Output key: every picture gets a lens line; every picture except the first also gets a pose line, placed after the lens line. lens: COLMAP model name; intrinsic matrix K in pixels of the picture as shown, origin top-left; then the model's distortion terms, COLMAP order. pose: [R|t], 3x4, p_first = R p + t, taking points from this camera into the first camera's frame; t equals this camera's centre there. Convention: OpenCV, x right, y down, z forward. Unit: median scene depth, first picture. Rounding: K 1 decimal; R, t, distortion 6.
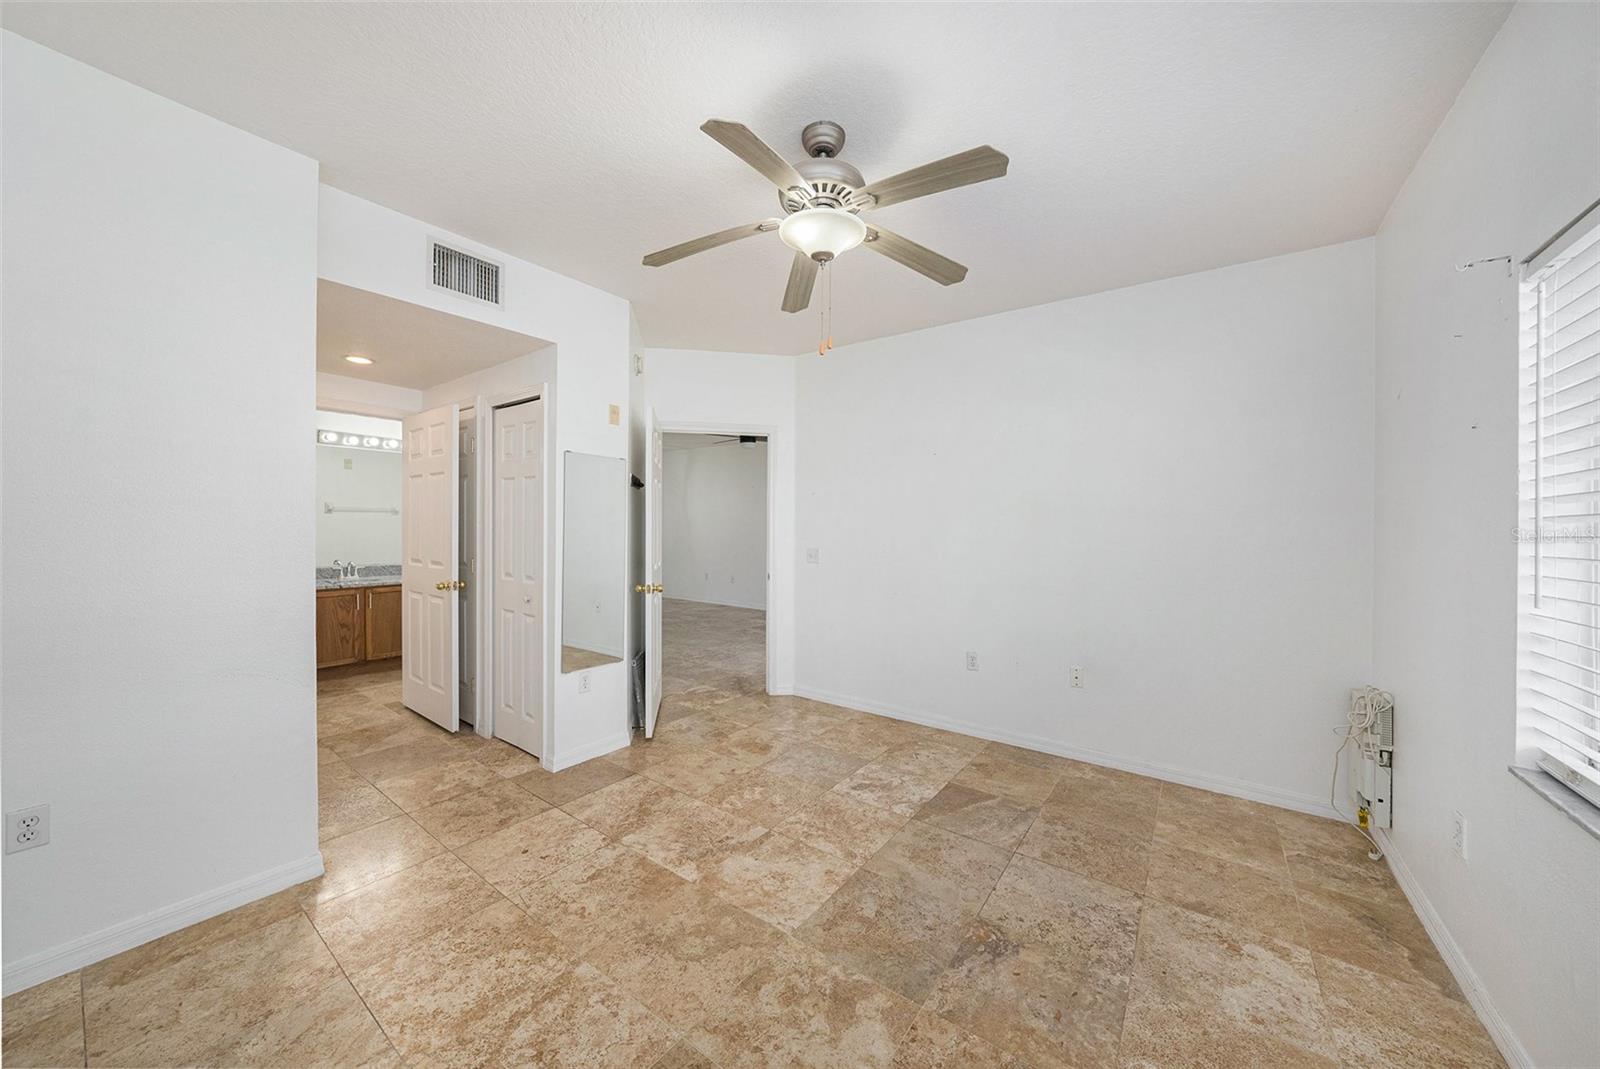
lens RADIAL K [[553.3, 0, 807.2], [0, 553.3, 525.7], [0, 0, 1]] dist [-0.022057, 0.004857]
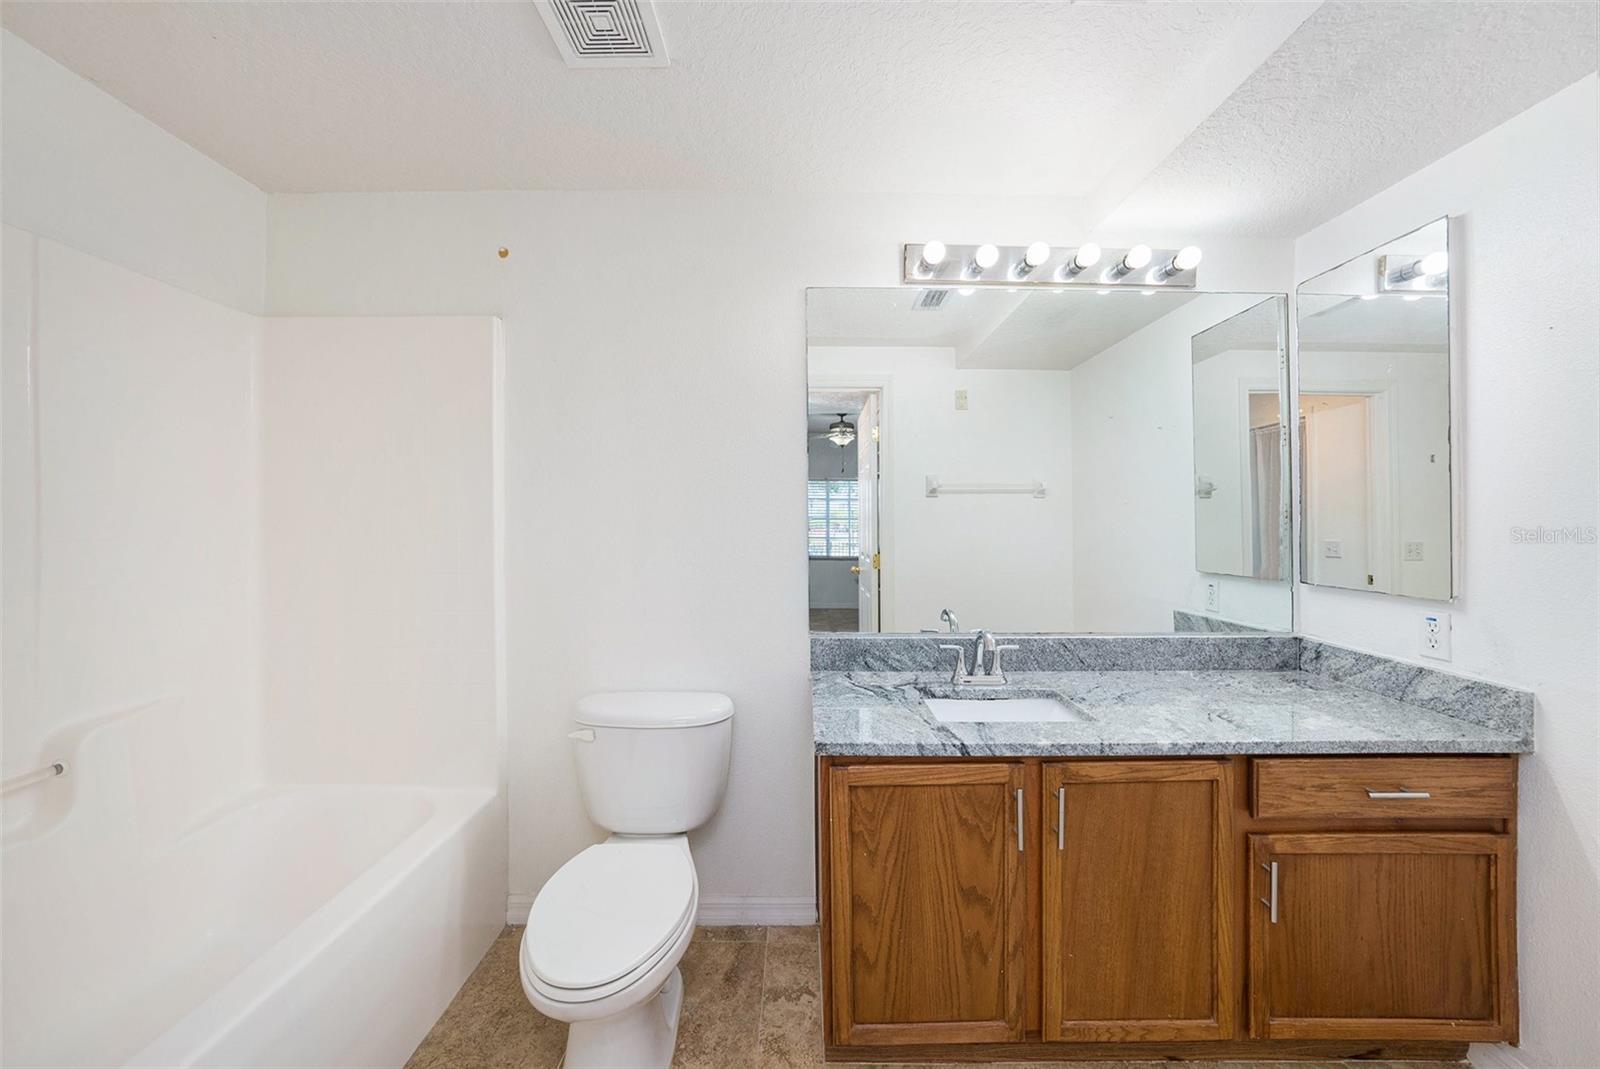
lens RADIAL K [[553.3, 0, 807.2], [0, 553.3, 525.7], [0, 0, 1]] dist [-0.022057, 0.004857]
pose [[0.581834, -0.008696, -0.813261, -0.659940], [0.010364, 0.999941, -0.003278, 0.005400], [0.813241, -0.006521, 0.581890, 0.759757]]
